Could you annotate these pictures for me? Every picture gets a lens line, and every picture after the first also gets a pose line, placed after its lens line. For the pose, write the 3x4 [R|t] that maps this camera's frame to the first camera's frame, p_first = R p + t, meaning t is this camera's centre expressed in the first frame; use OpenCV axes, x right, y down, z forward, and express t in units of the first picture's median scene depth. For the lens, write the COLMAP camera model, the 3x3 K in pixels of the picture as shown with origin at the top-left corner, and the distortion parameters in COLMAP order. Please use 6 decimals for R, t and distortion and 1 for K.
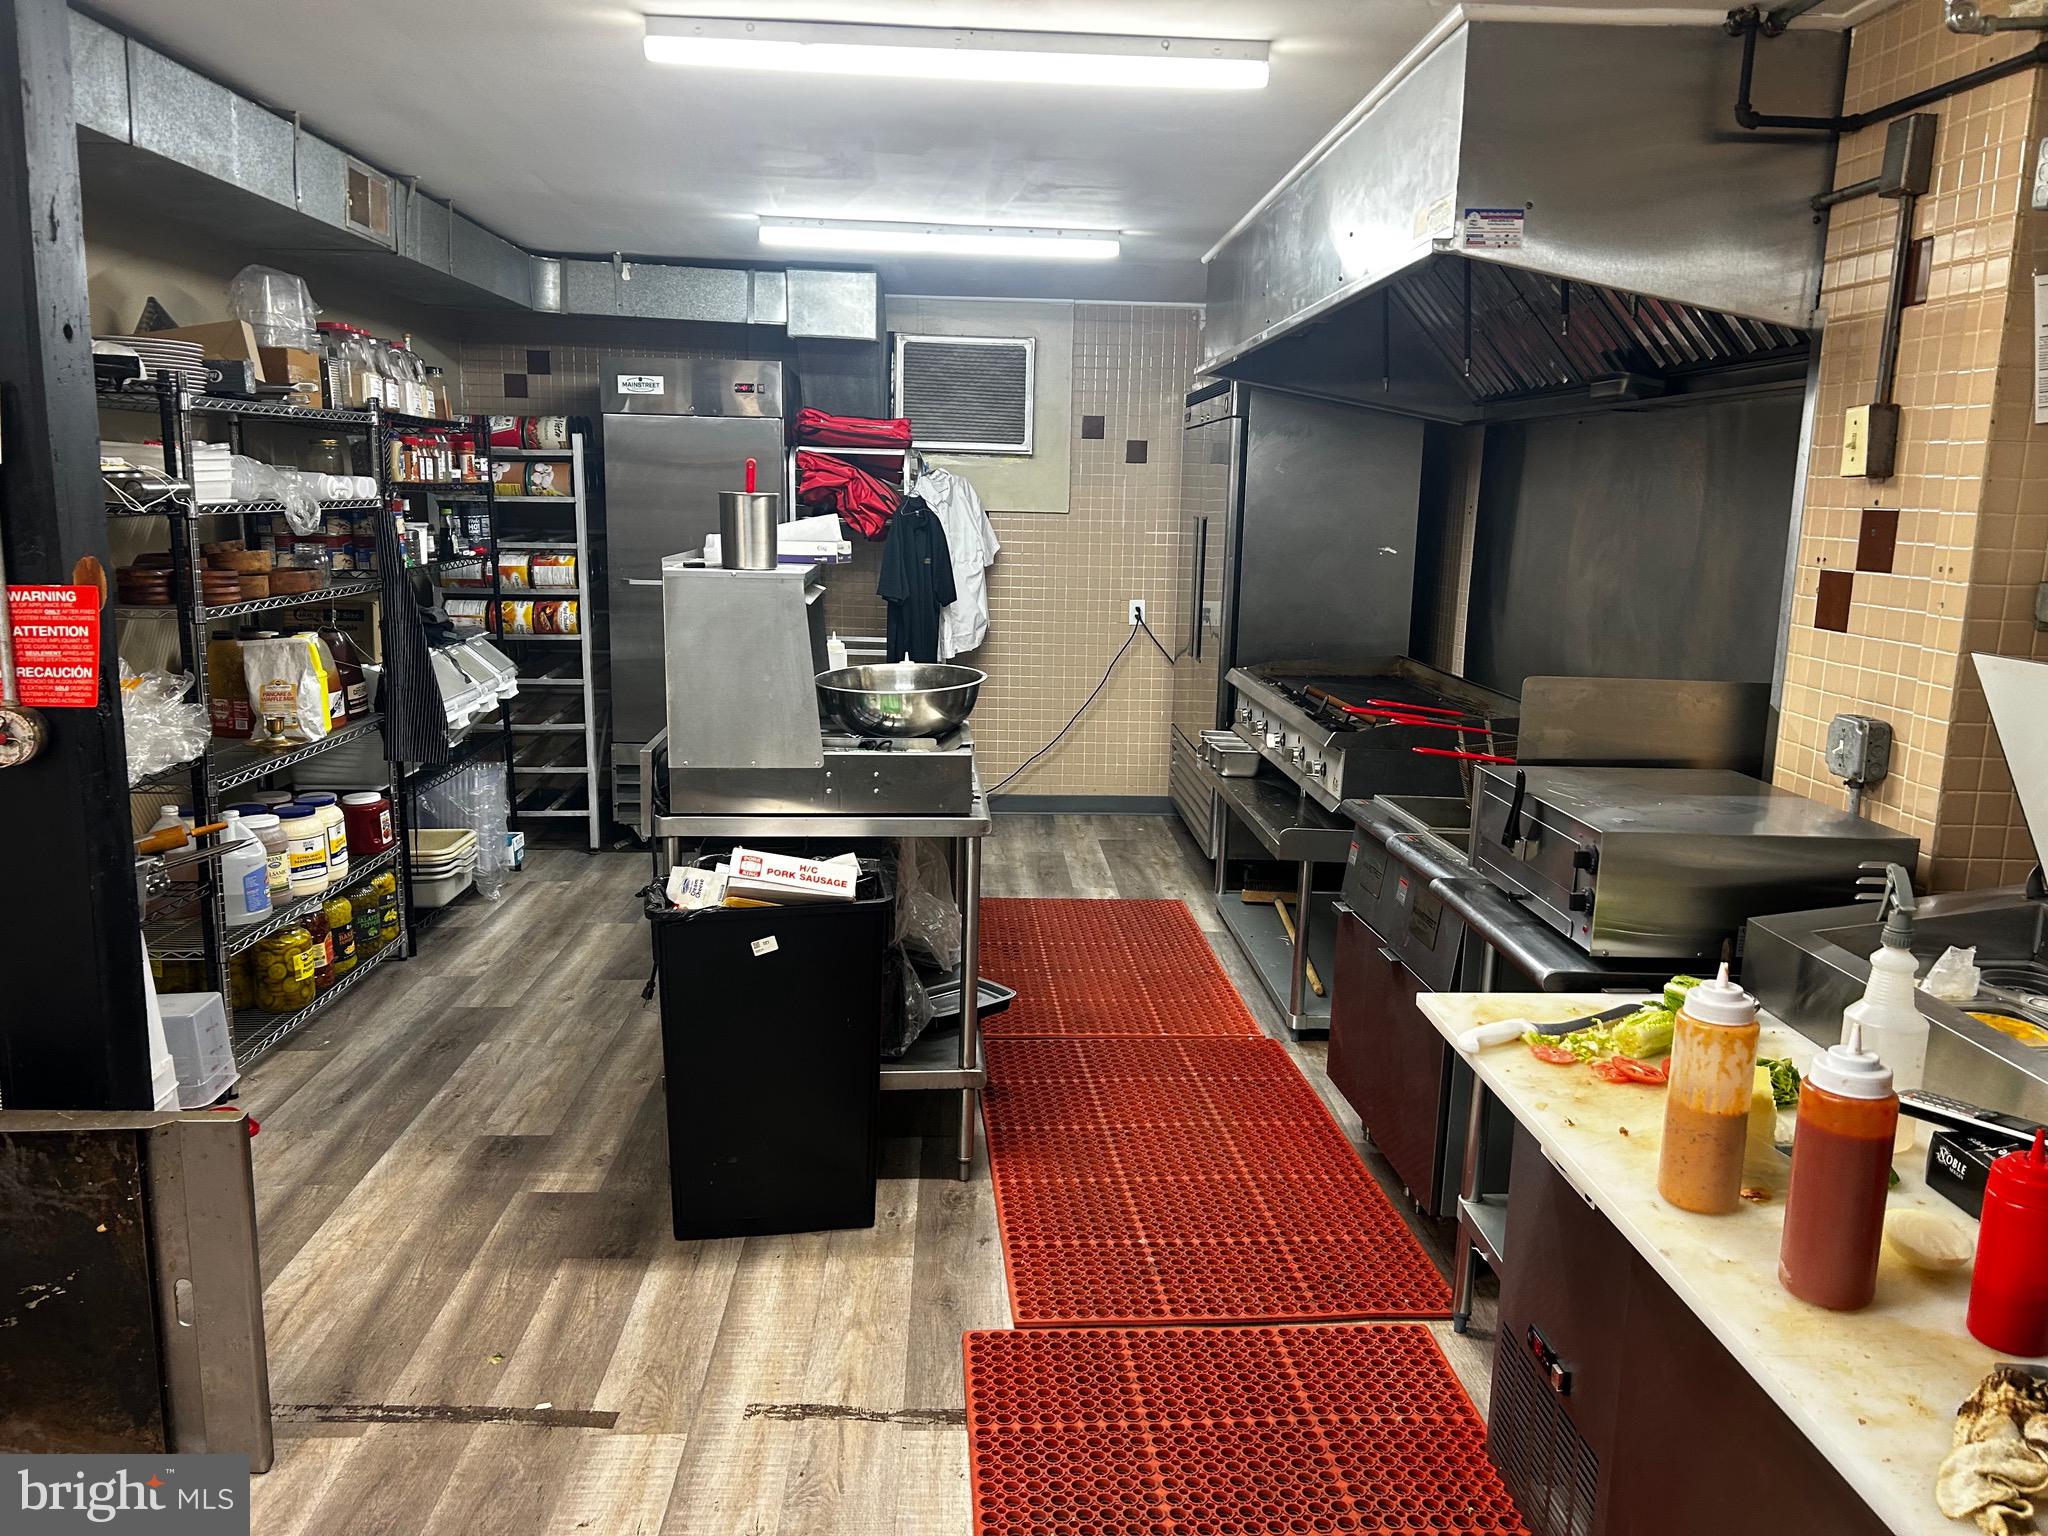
lens RADIAL K [[1528.0, 0, 1035.4], [0, 1528.0, 778.8], [0, 0, 1]] dist [0.040365, -0.031774]
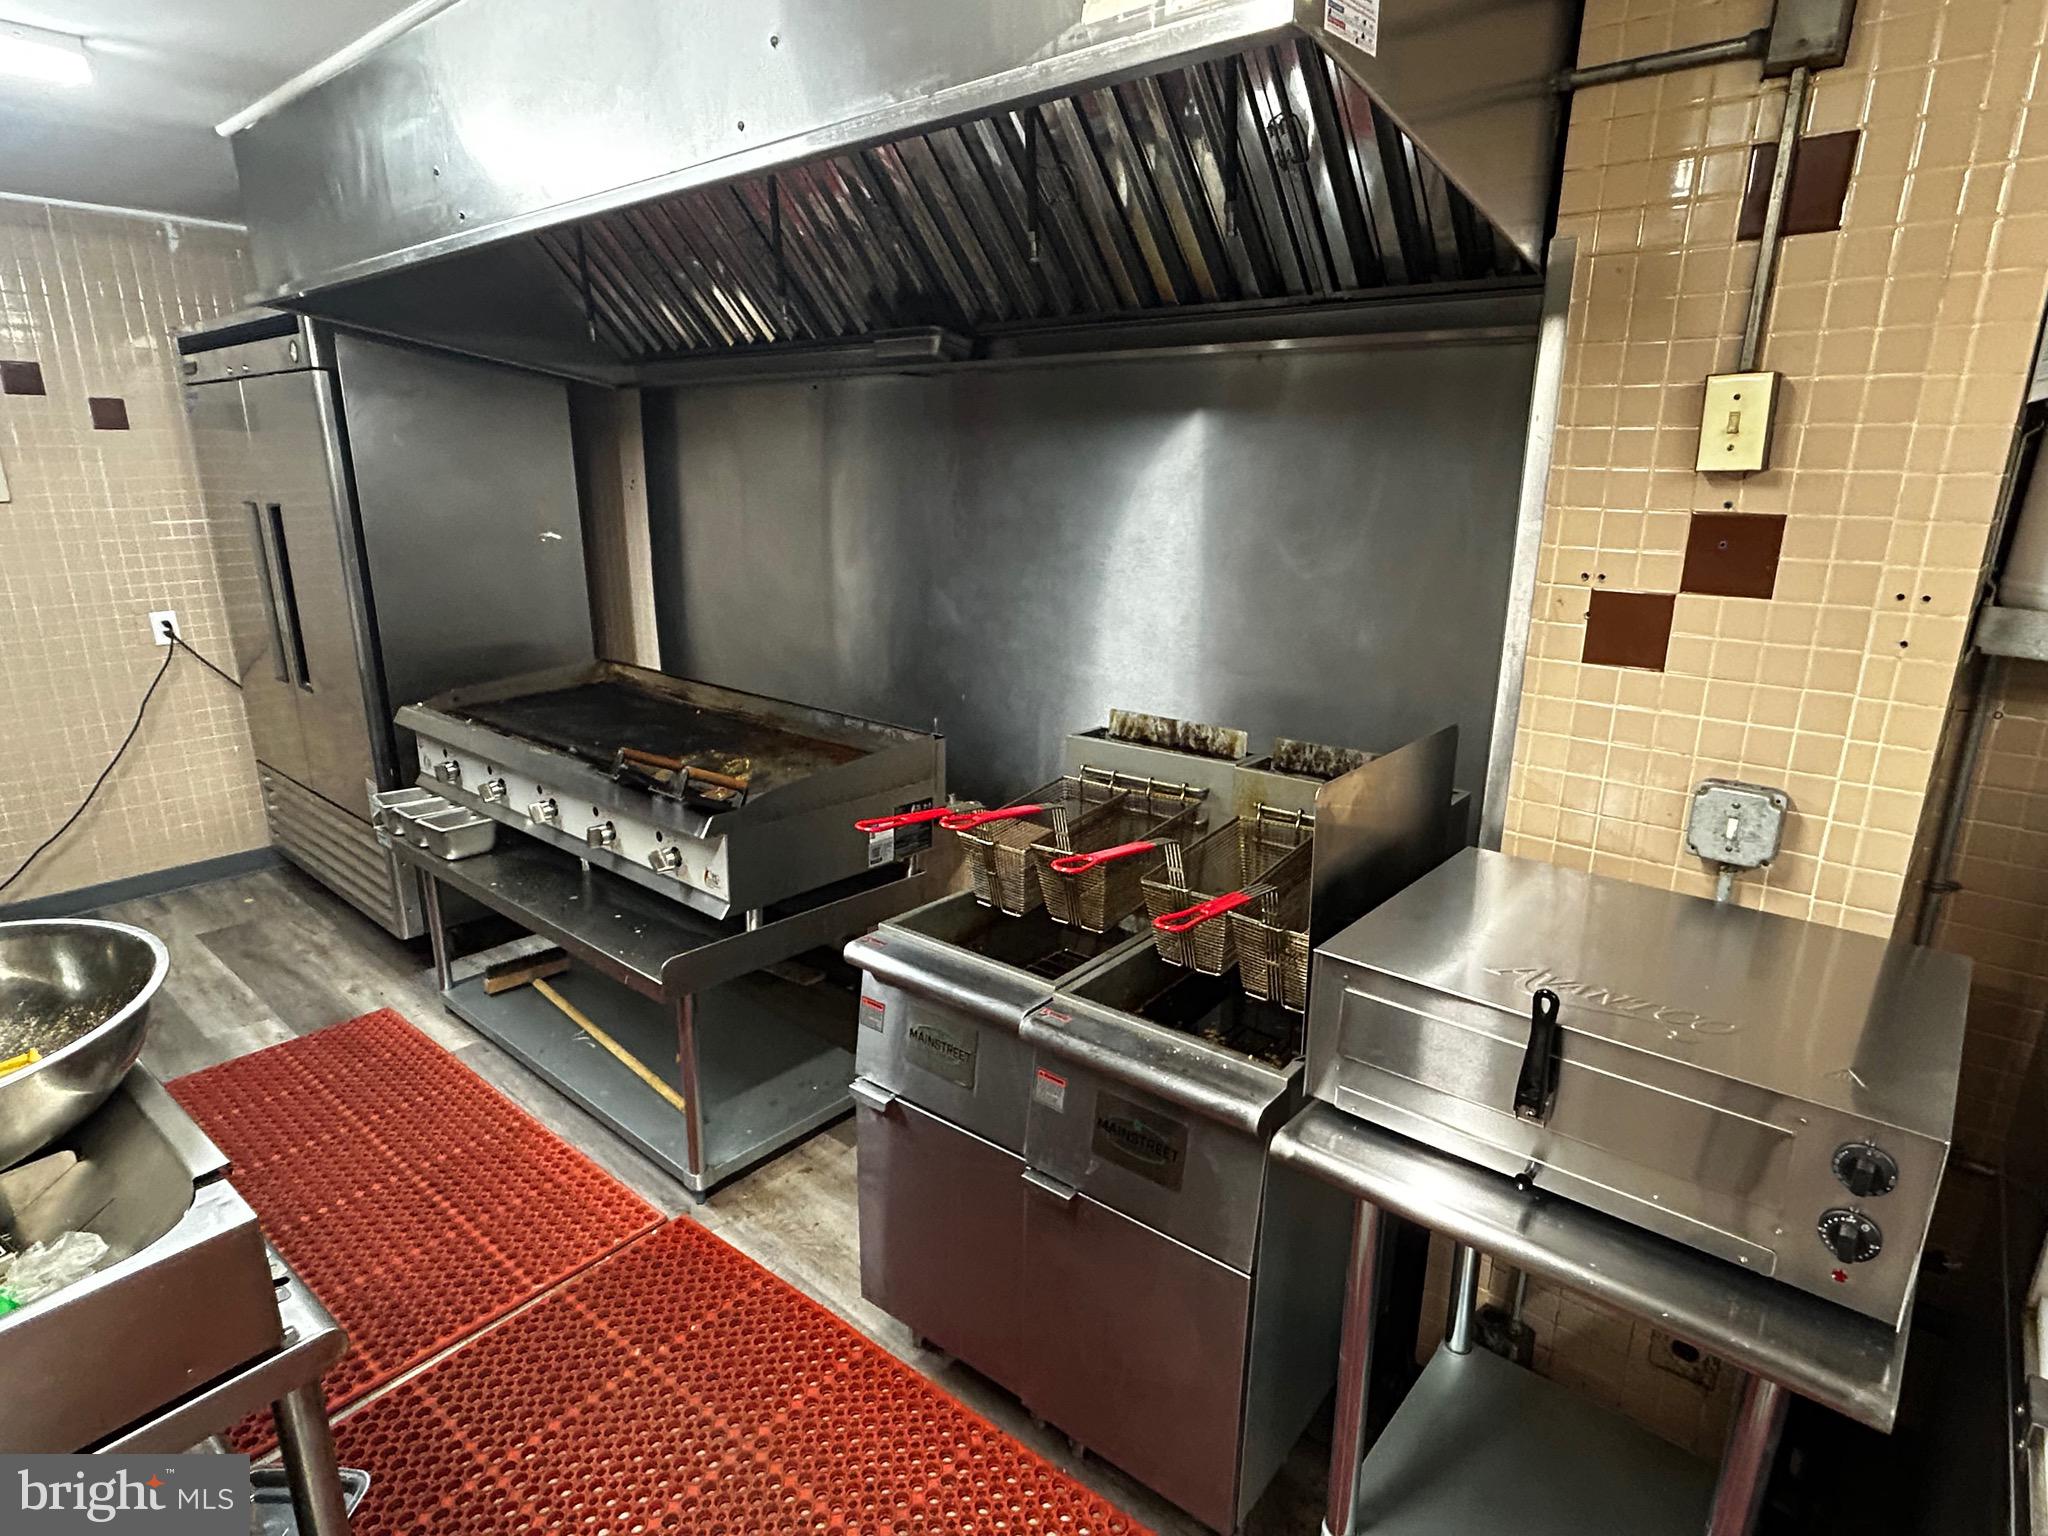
lens RADIAL K [[1109.9, 0, 1028.8], [0, 1109.9, 766.7], [0, 0, 1]] dist [-0.004462, 0.004448]
pose [[0.689709, -0.214841, 0.691480, -0.058797], [0.145407, 0.976610, 0.158395, -0.112370], [-0.709336, -0.008701, 0.704817, 0.509125]]
